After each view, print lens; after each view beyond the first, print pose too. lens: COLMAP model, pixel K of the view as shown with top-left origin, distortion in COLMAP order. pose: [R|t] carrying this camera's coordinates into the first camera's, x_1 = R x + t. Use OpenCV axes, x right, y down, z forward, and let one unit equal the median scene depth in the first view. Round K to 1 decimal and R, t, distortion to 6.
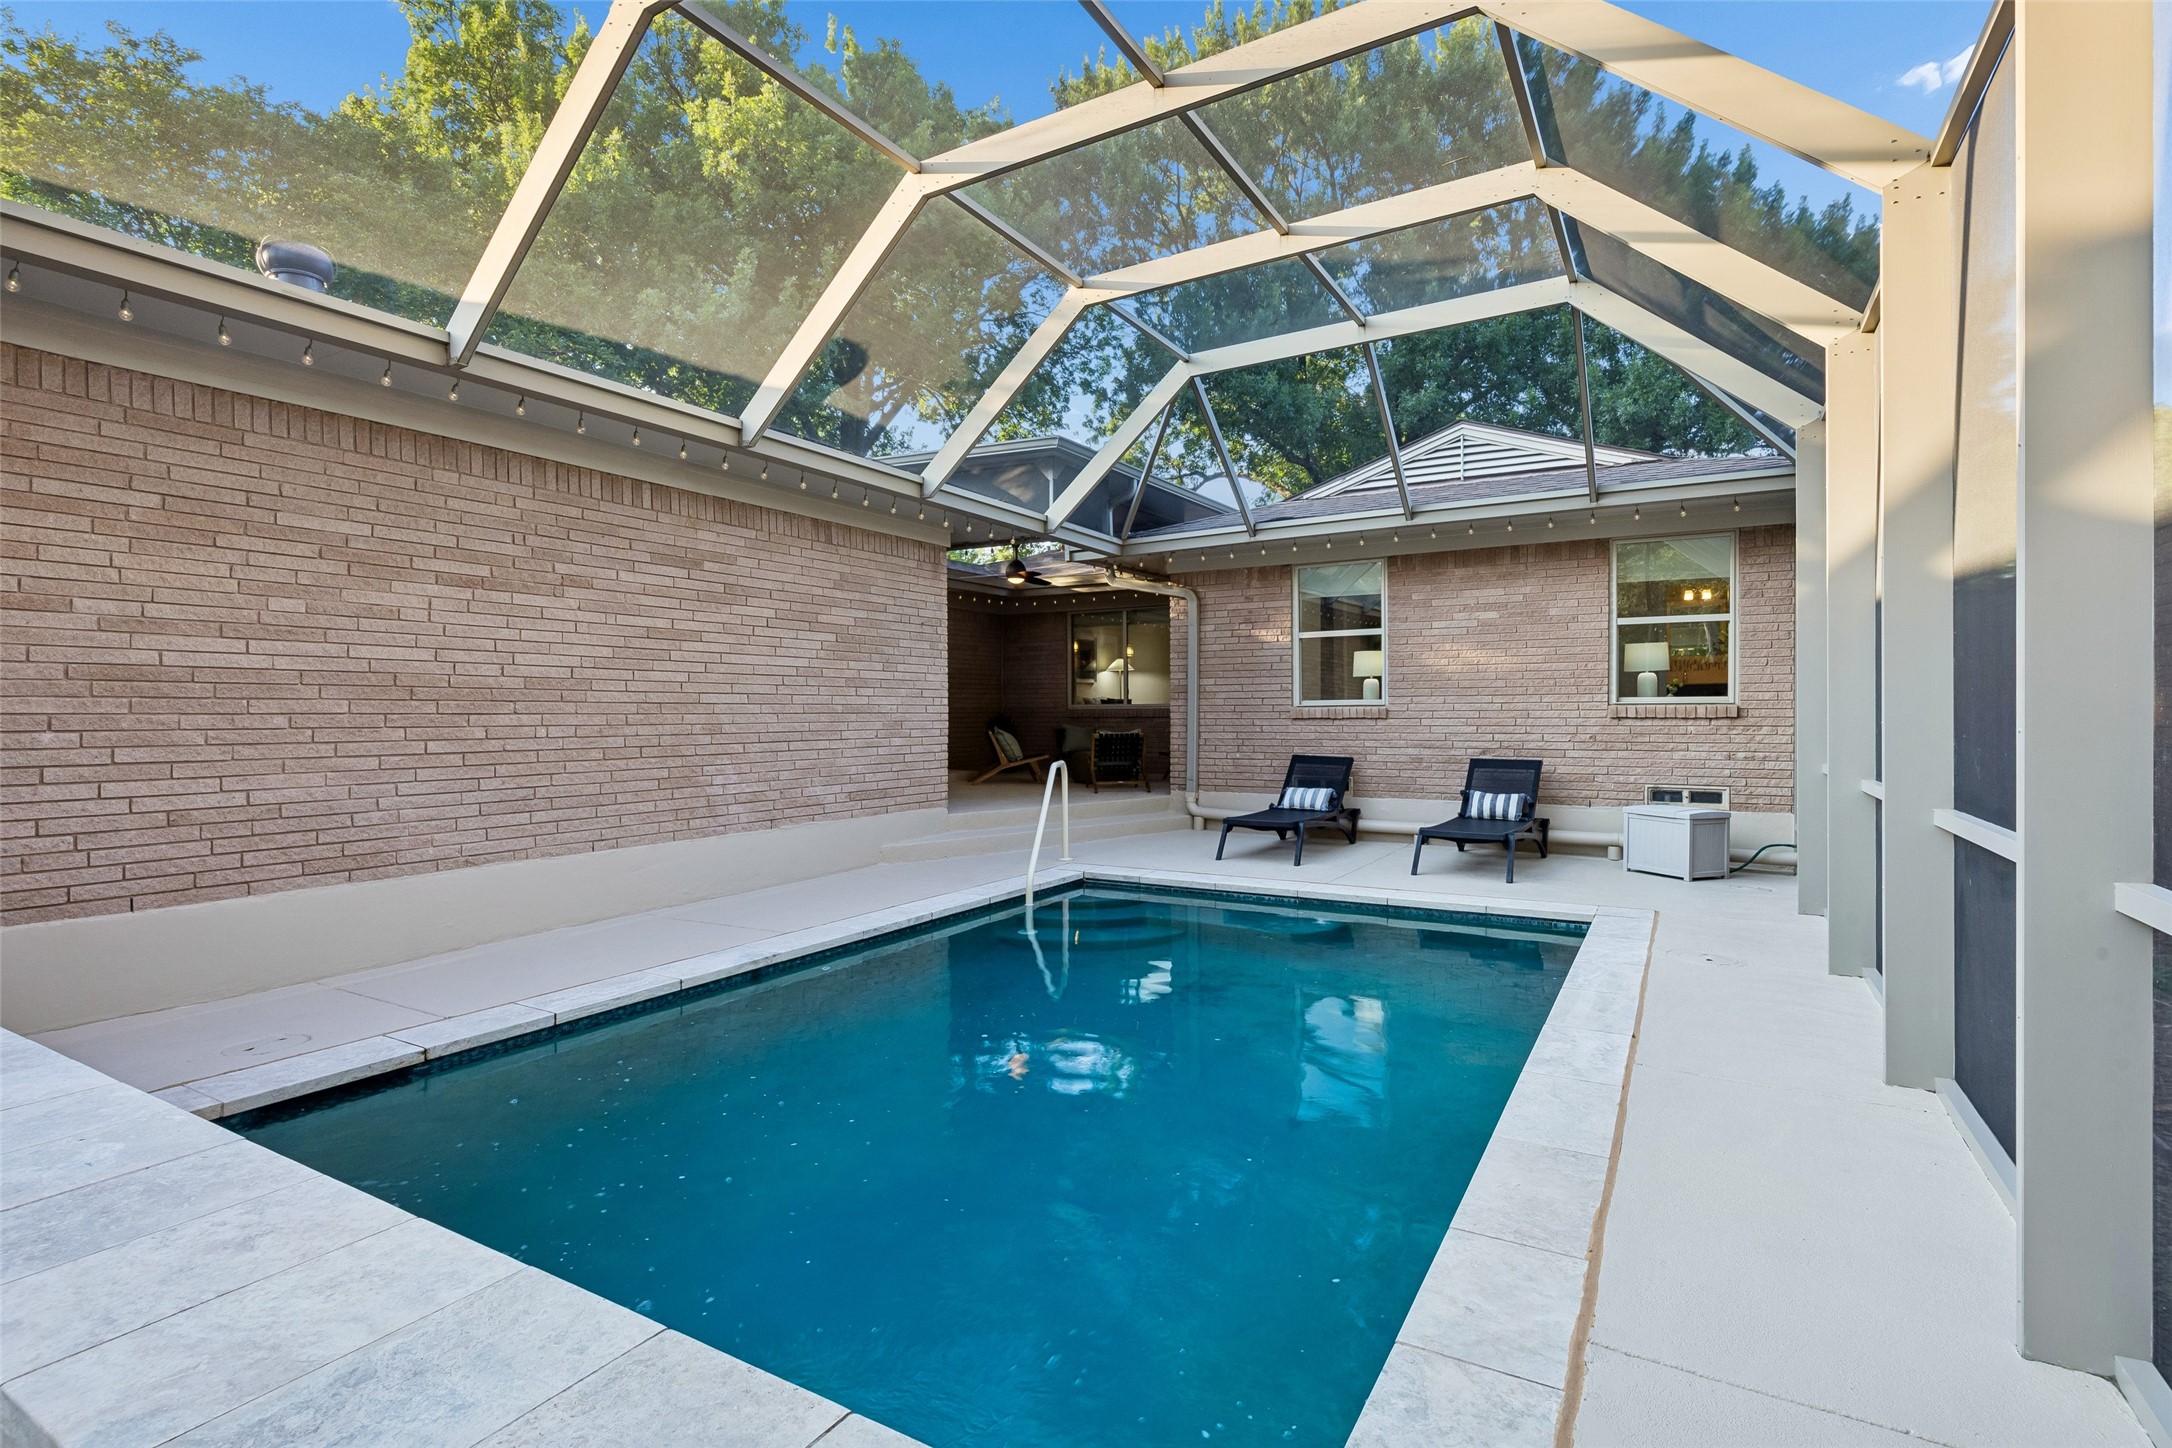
lens RADIAL K [[1041.2, 0, 1083.4], [0, 1041.2, 729.9], [0, 0, 1]] dist [-0.001968, 0.001959]
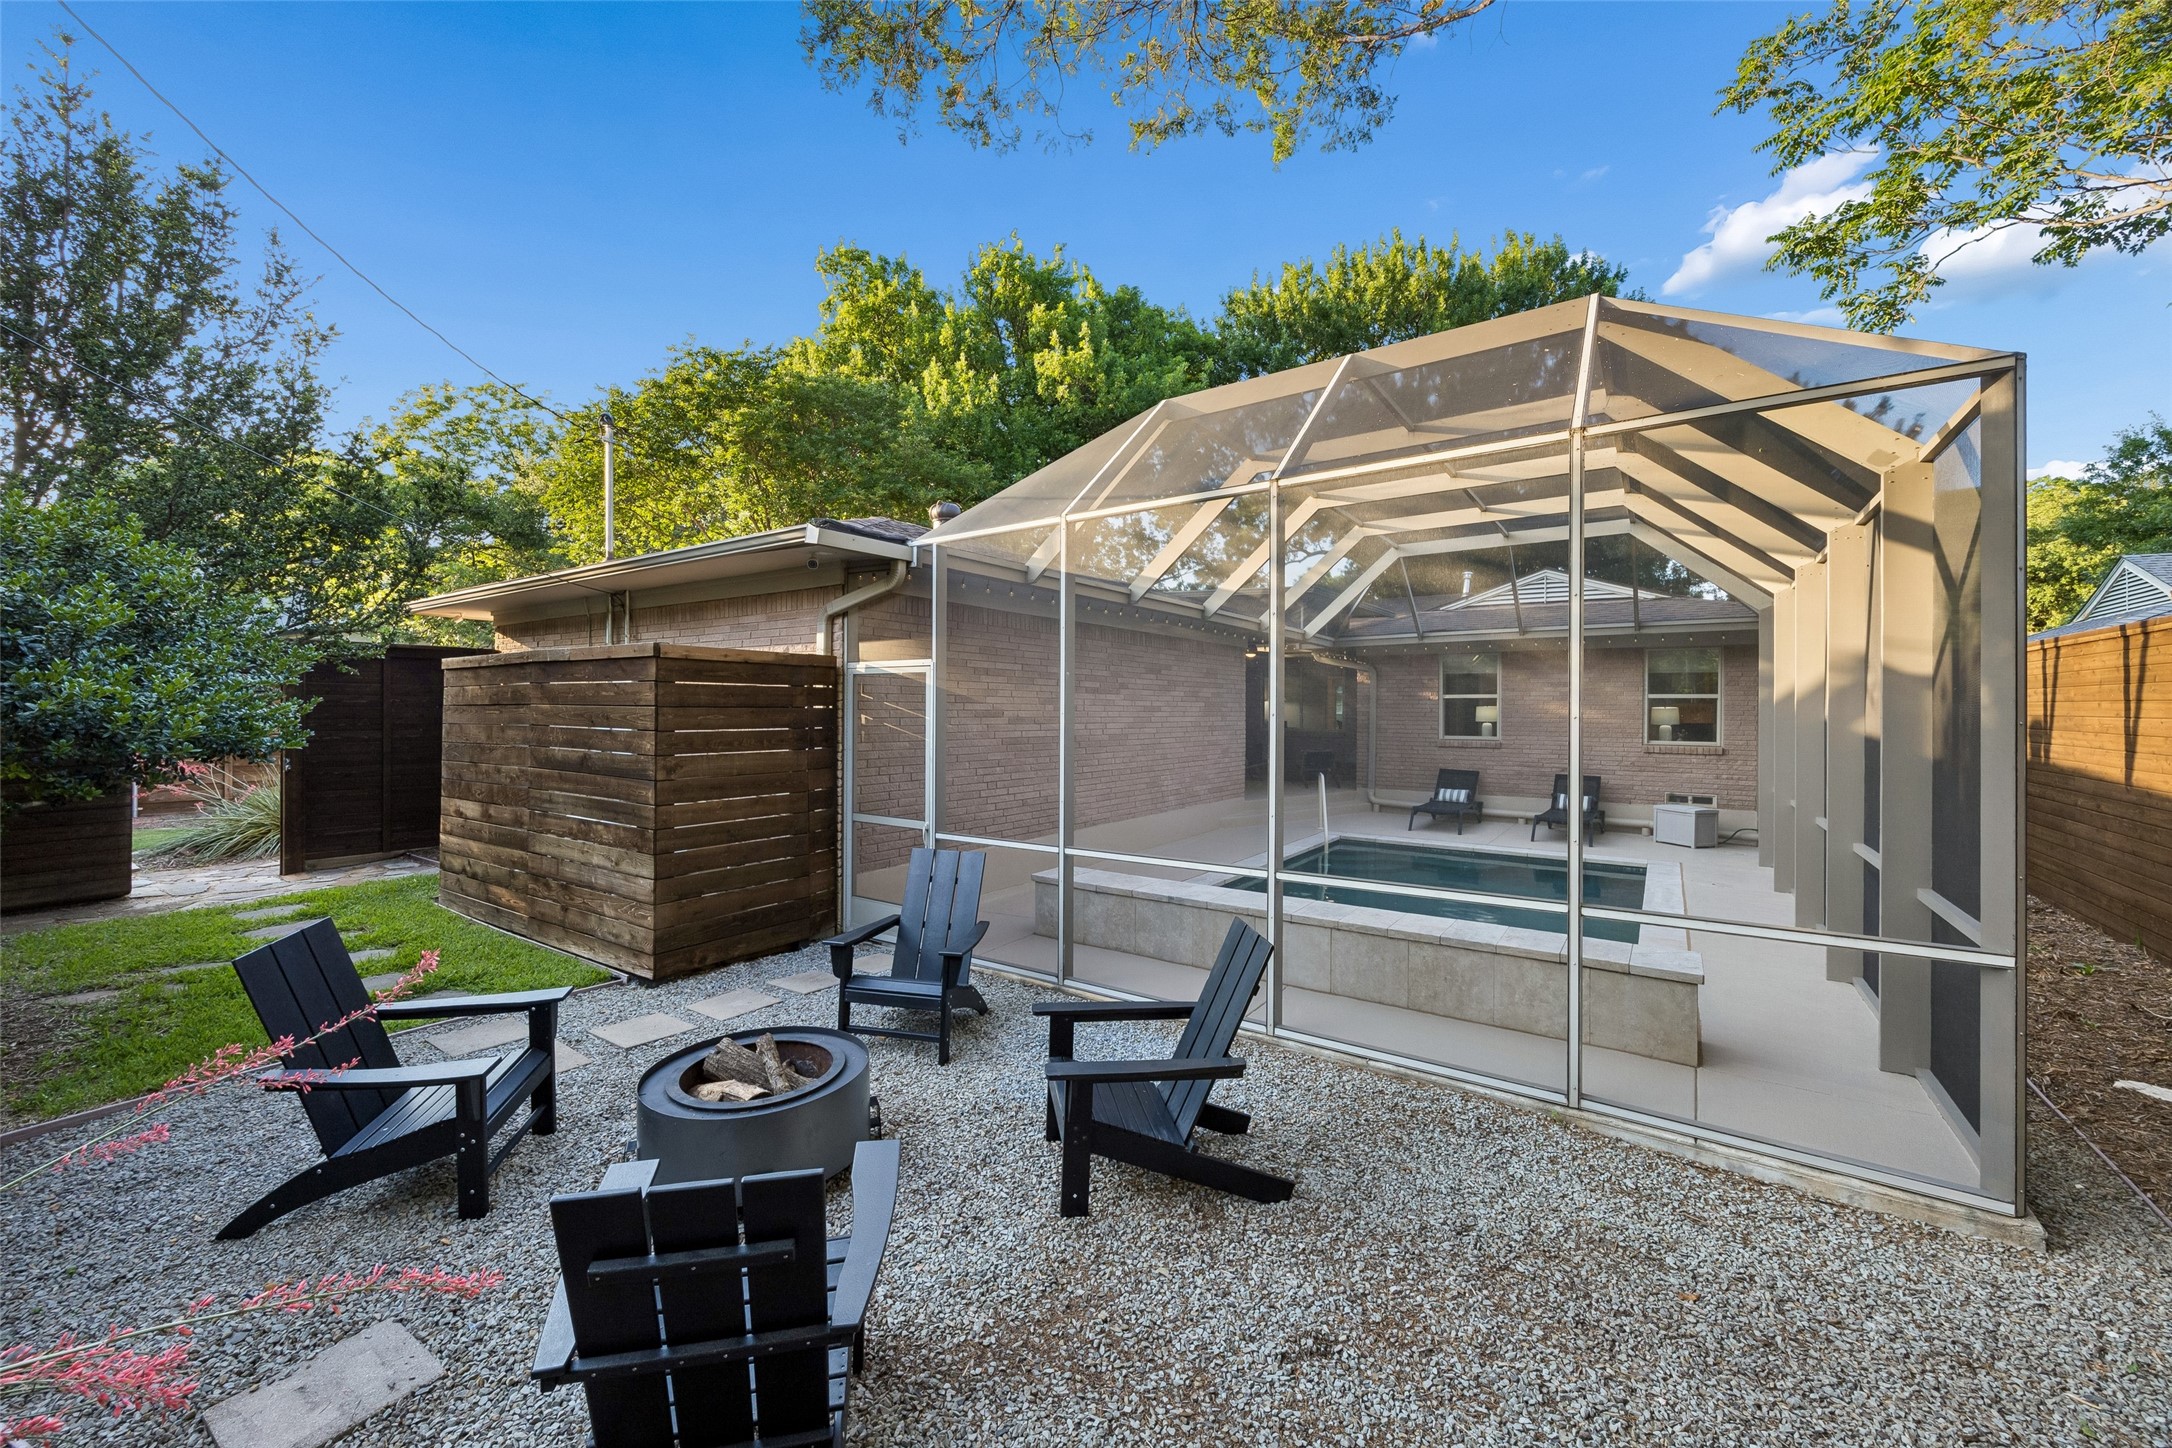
lens RADIAL K [[864.5, 0, 1072.8], [0, 864.5, 709.5], [0, 0, 1]] dist [0.000760, -0.000867]
pose [[0.997352, 0.011812, -0.071763, -0.402432], [-0.012696, 0.999849, -0.011869, -0.065503], [0.071612, 0.012749, 0.997351, -0.594244]]
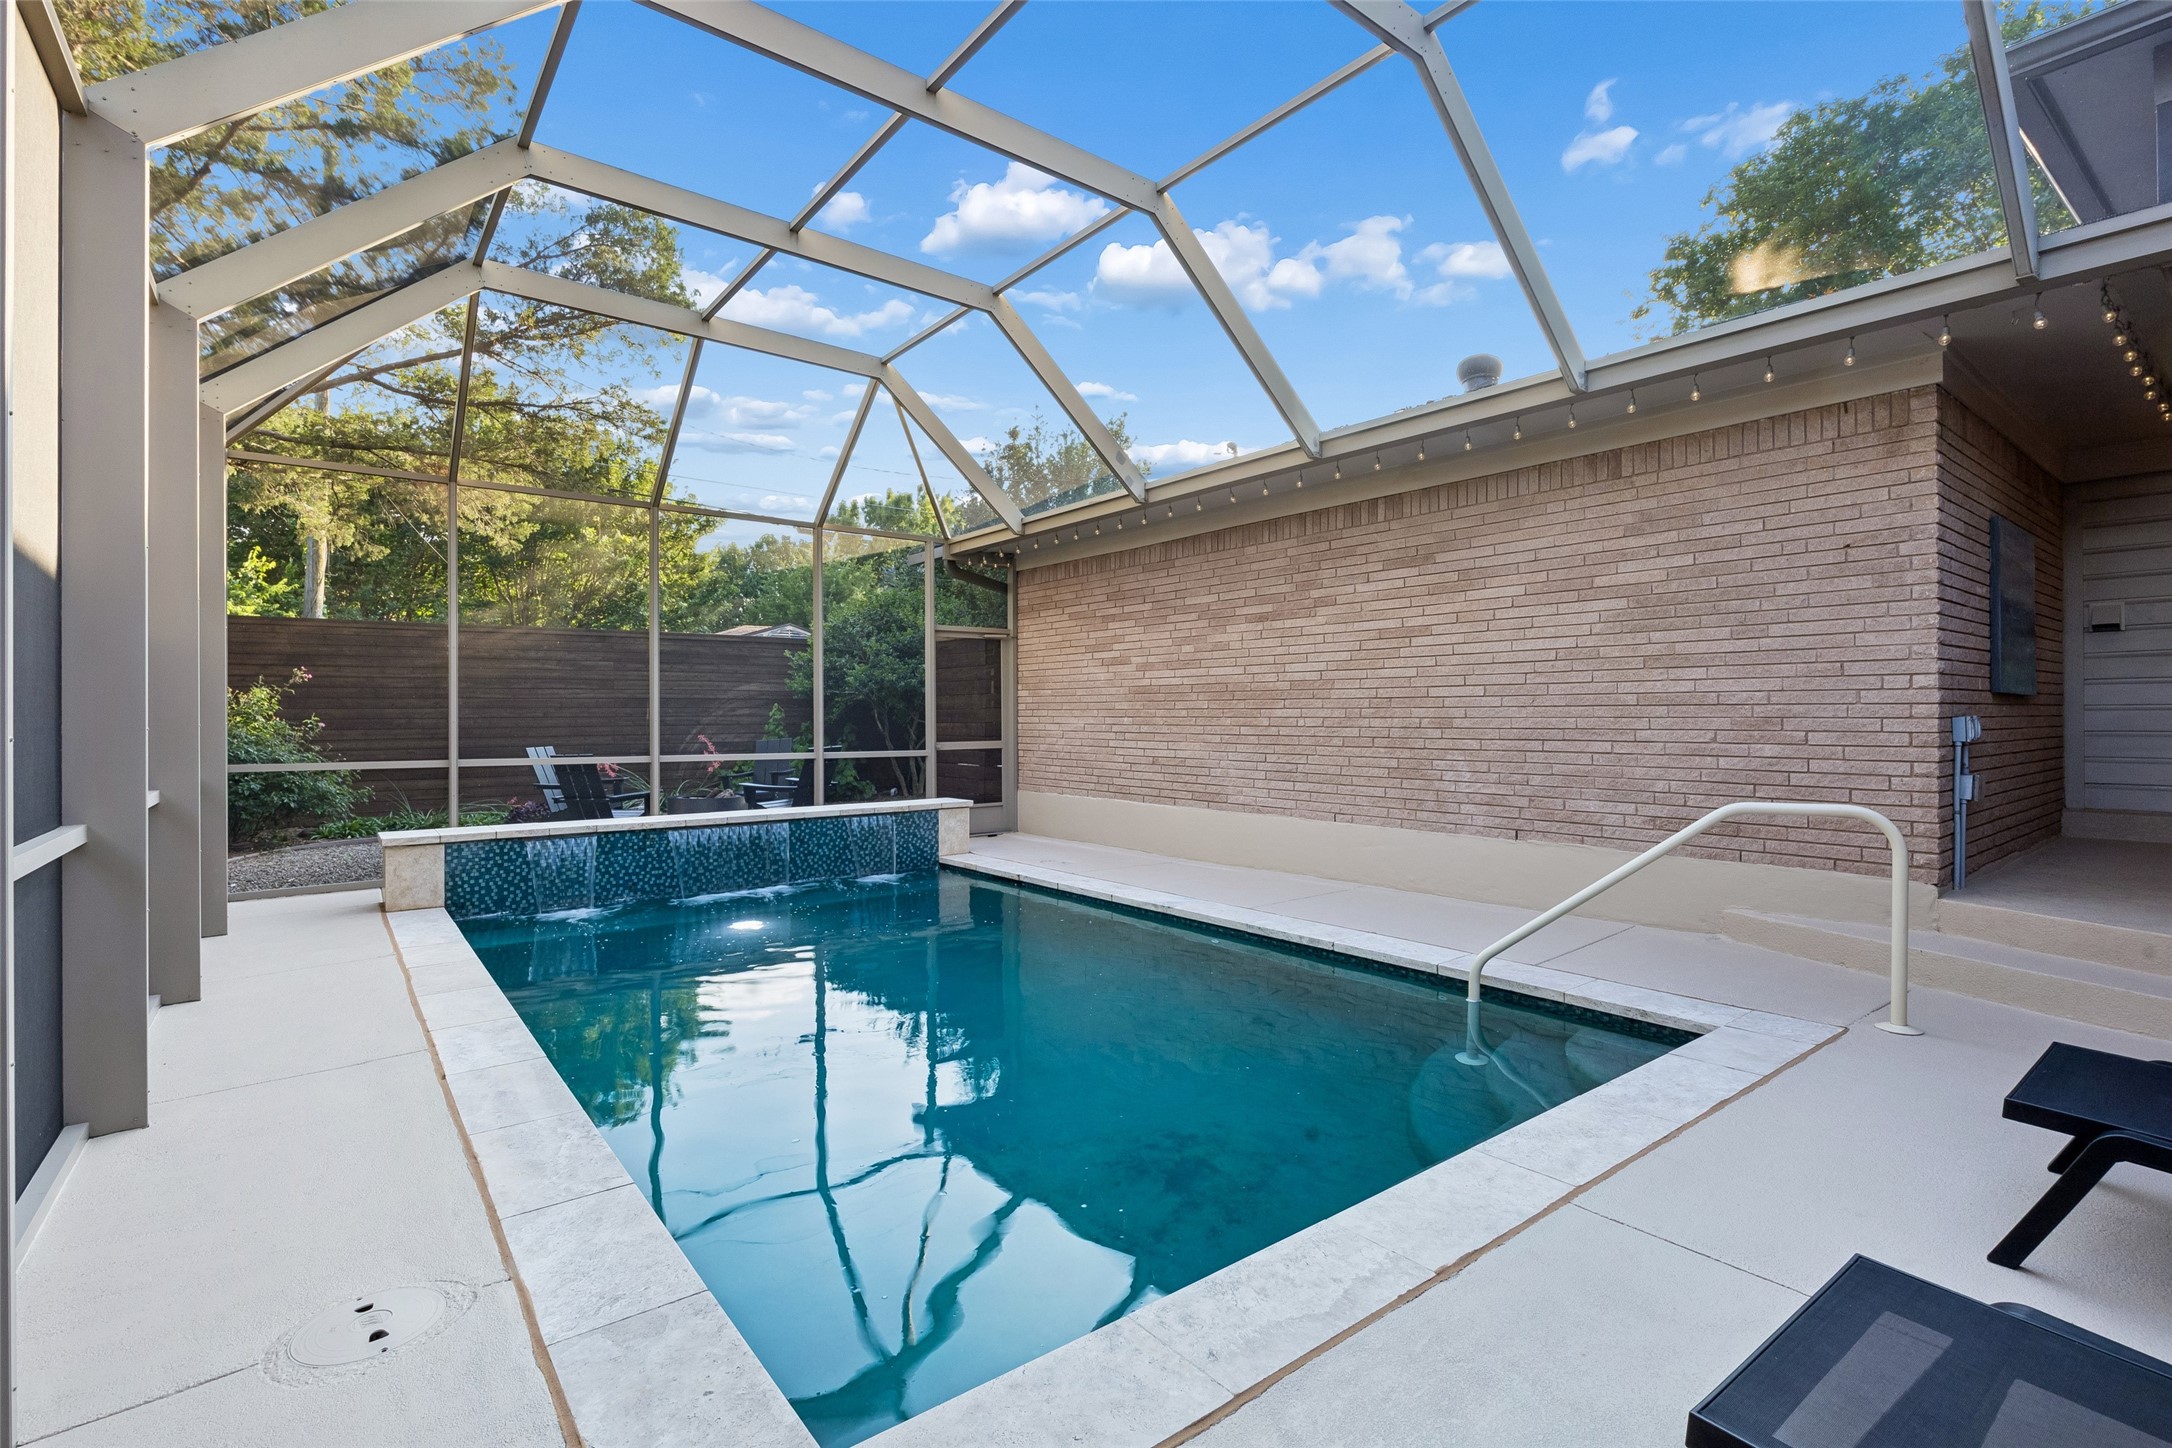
lens RADIAL K [[965.2, 0, 1075.0], [0, 965.2, 715.3], [0, 0, 1]] dist [-0.010541, 0.000031]
pose [[-0.364635, 0.008976, -0.931107, 0.602090], [-0.007032, 0.999898, 0.012393, -0.016487], [0.931124, 0.011066, -0.364535, 0.990303]]
